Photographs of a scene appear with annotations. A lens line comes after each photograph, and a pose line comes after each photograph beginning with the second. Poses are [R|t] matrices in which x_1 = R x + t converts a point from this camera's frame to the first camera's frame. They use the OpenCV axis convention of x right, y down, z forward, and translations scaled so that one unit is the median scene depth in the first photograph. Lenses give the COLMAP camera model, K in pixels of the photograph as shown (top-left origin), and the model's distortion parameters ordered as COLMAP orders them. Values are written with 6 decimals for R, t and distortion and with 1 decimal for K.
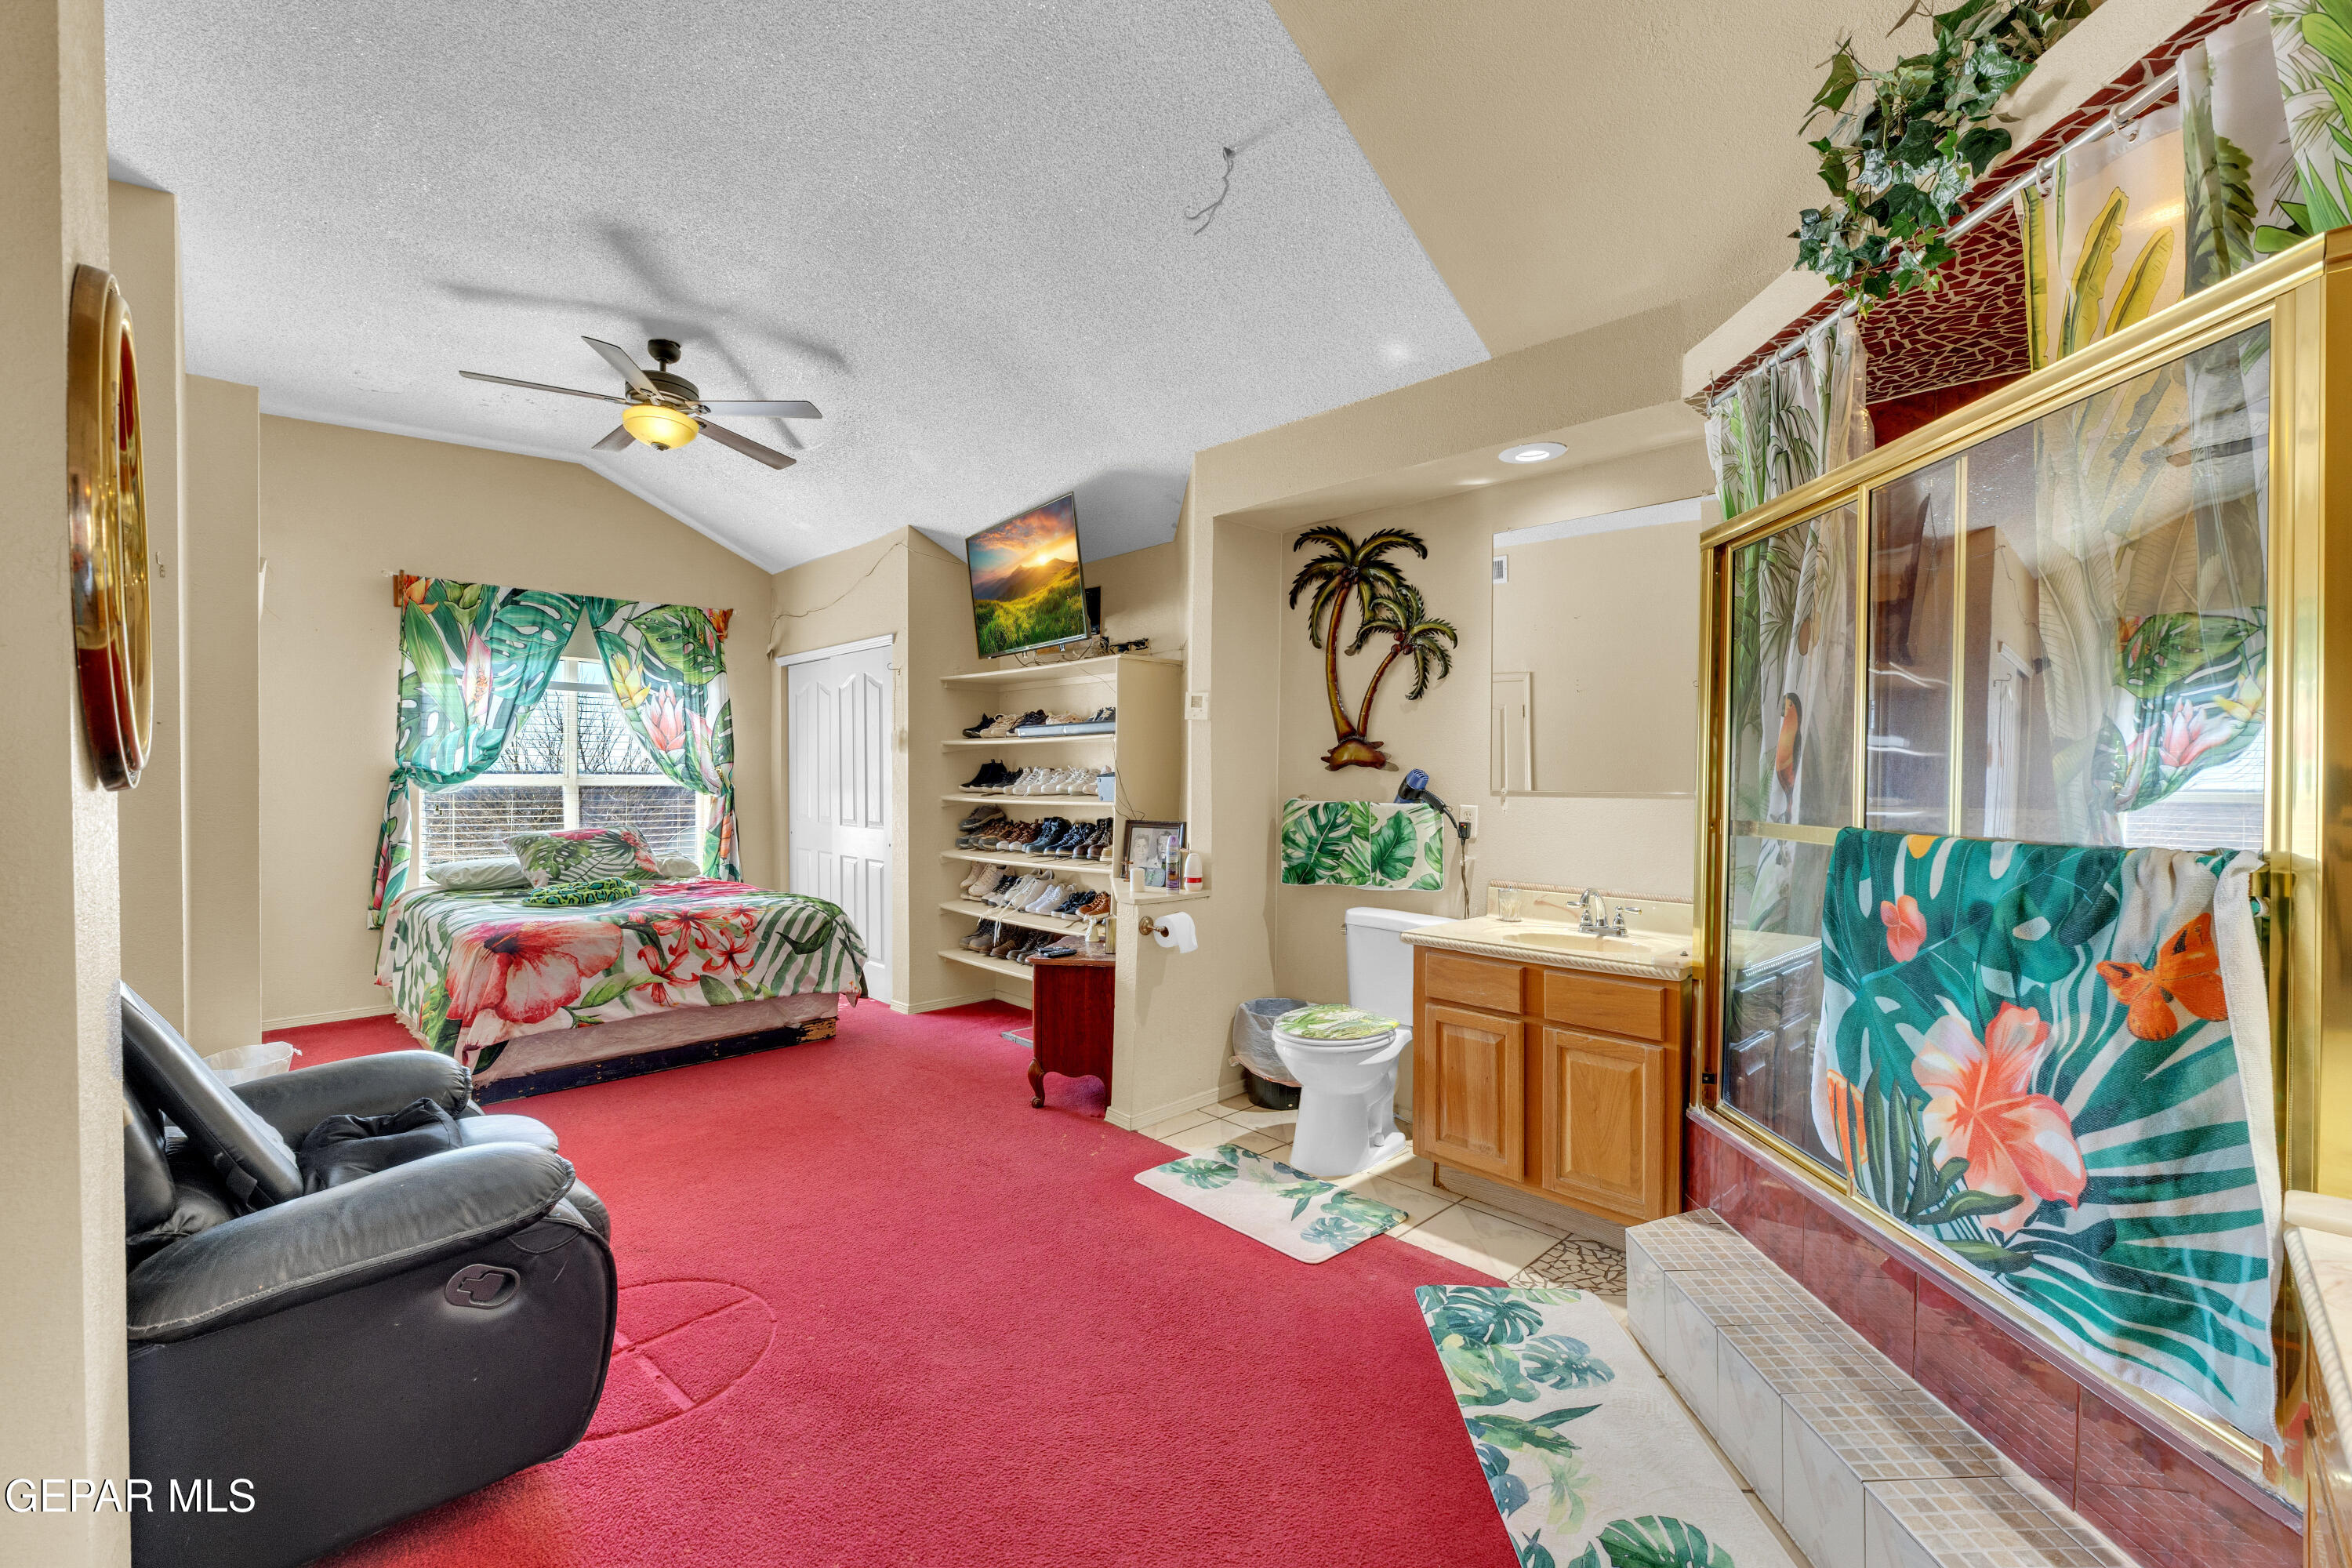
lens RADIAL K [[938.5, 0, 1157.7], [0, 938.5, 783.0], [0, 0, 1]] dist [-0.000130, 0.000377]
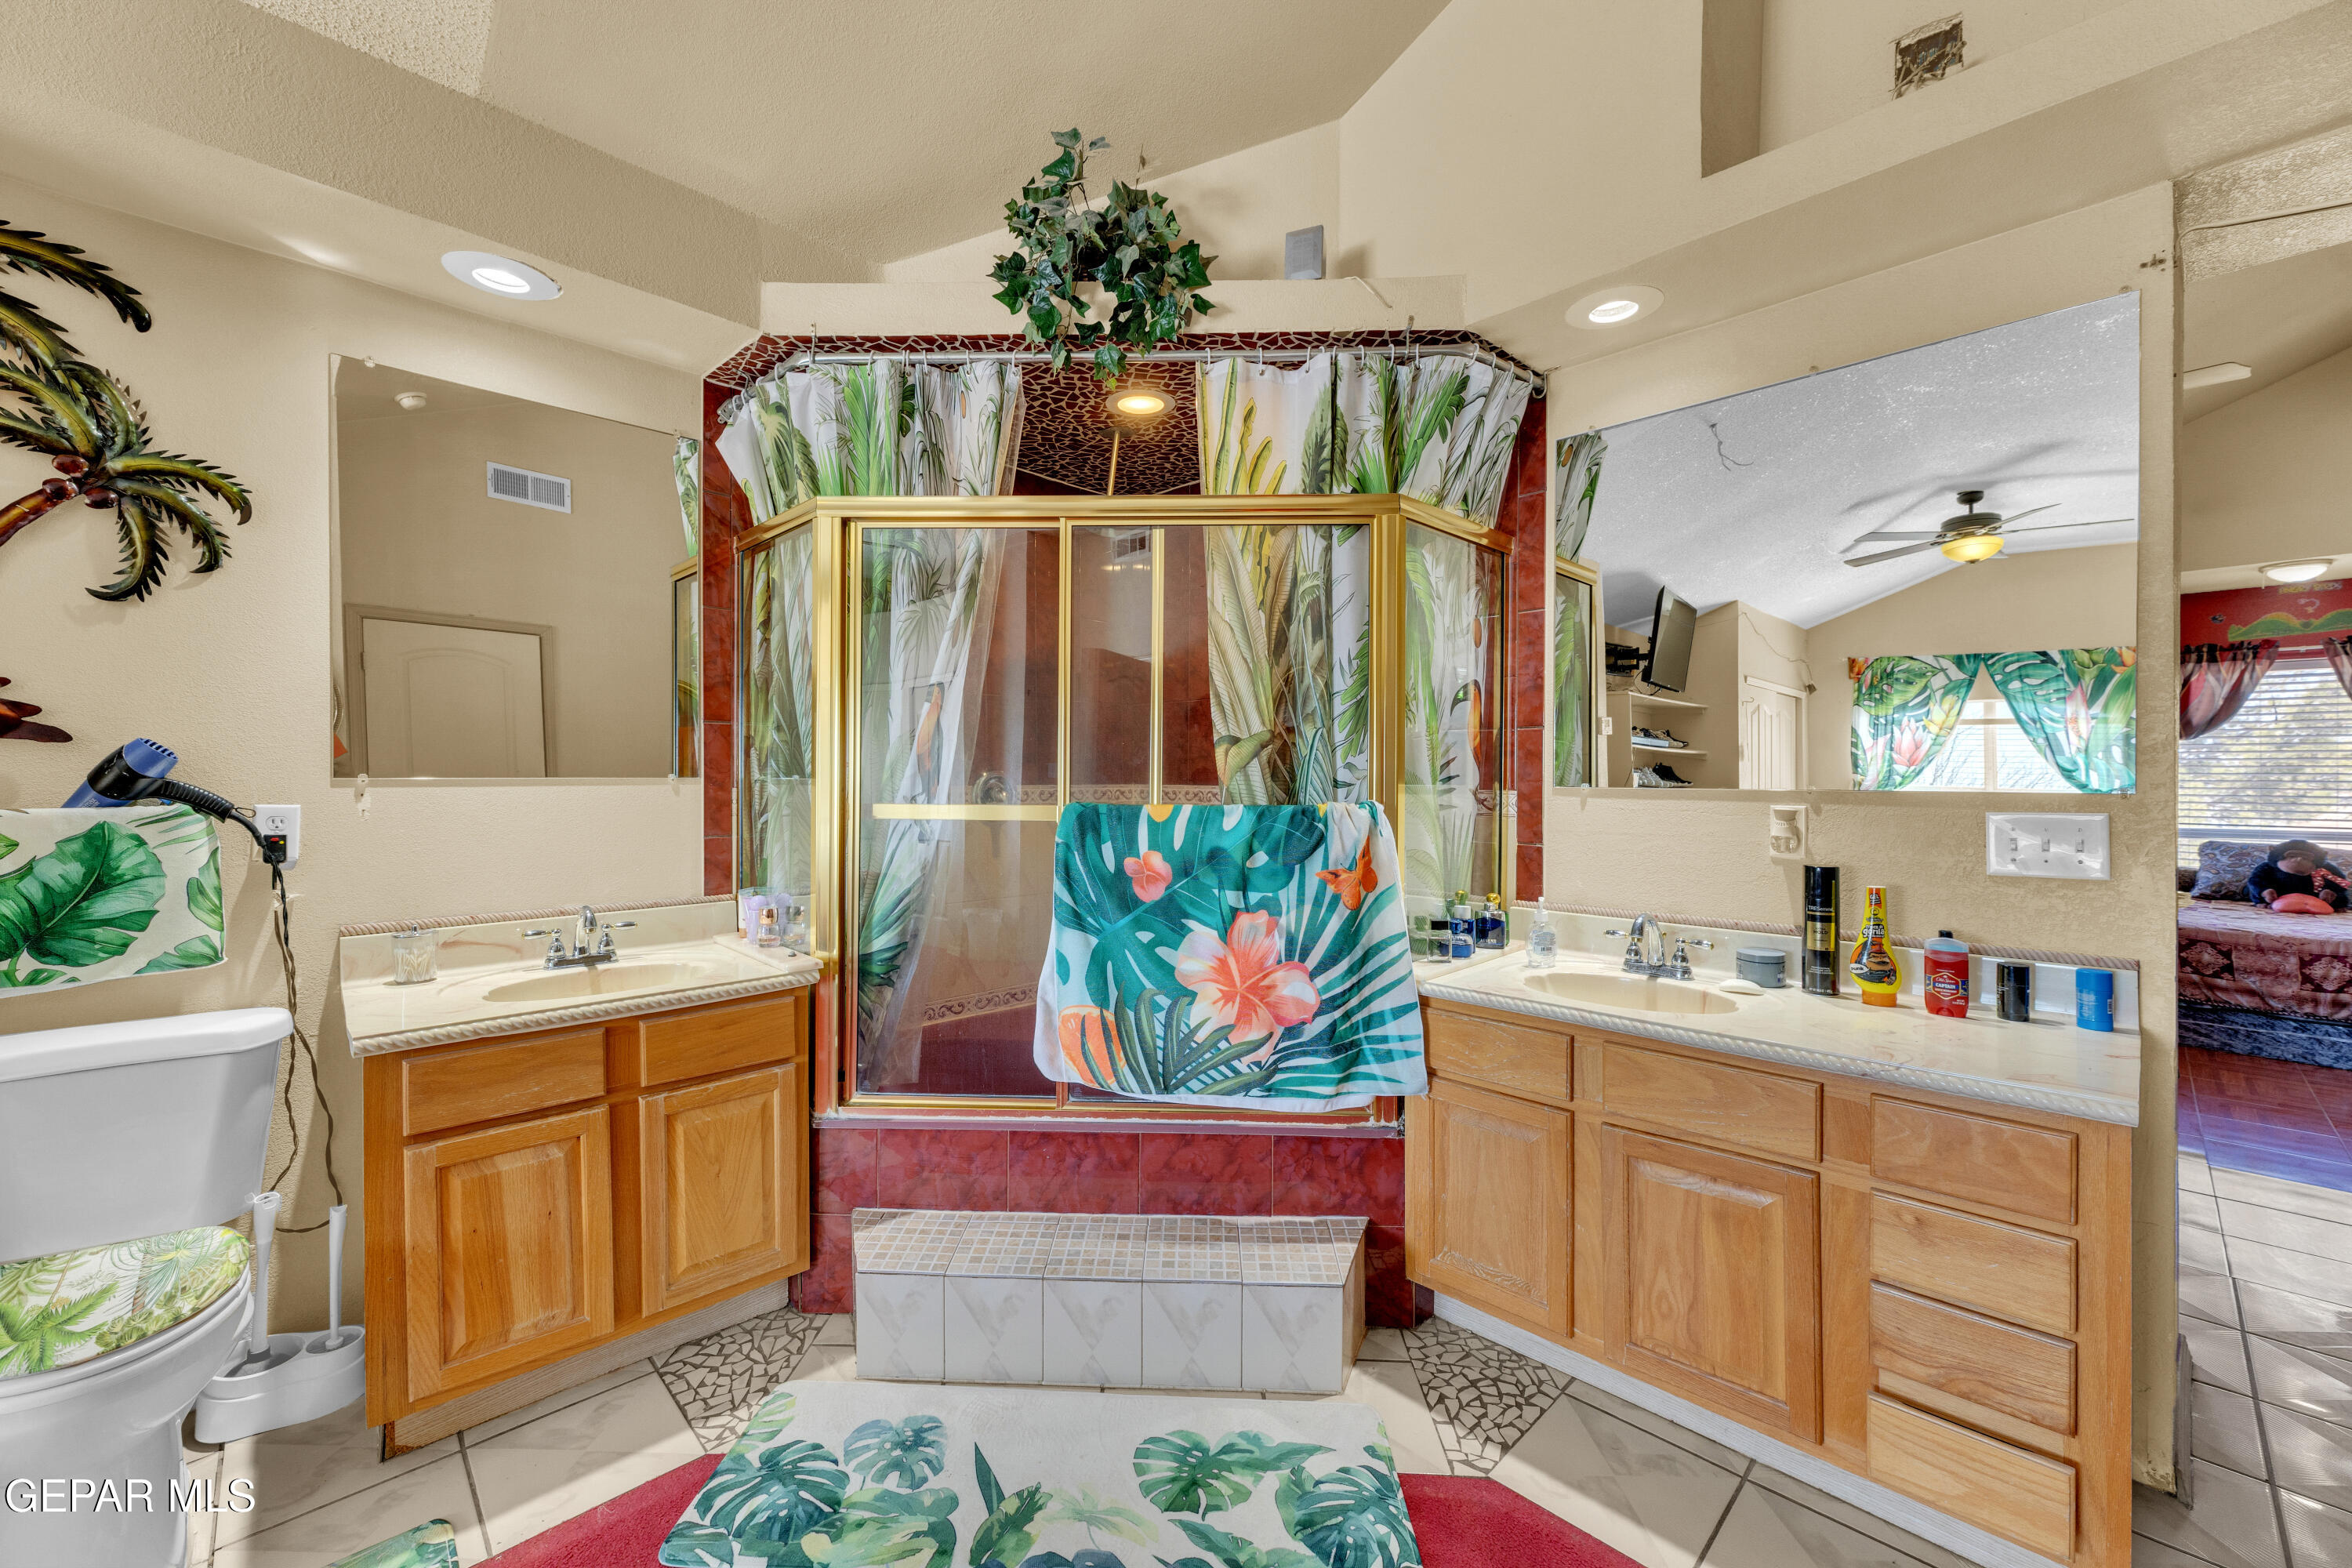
lens RADIAL K [[938.5, 0, 1157.7], [0, 938.5, 783.0], [0, 0, 1]] dist [-0.000130, 0.000377]
pose [[0.007335, -0.017716, 0.999816, -0.527068], [0.000972, 0.999843, 0.017709, 0.001365], [-0.999973, 0.000842, 0.007351, 0.995436]]
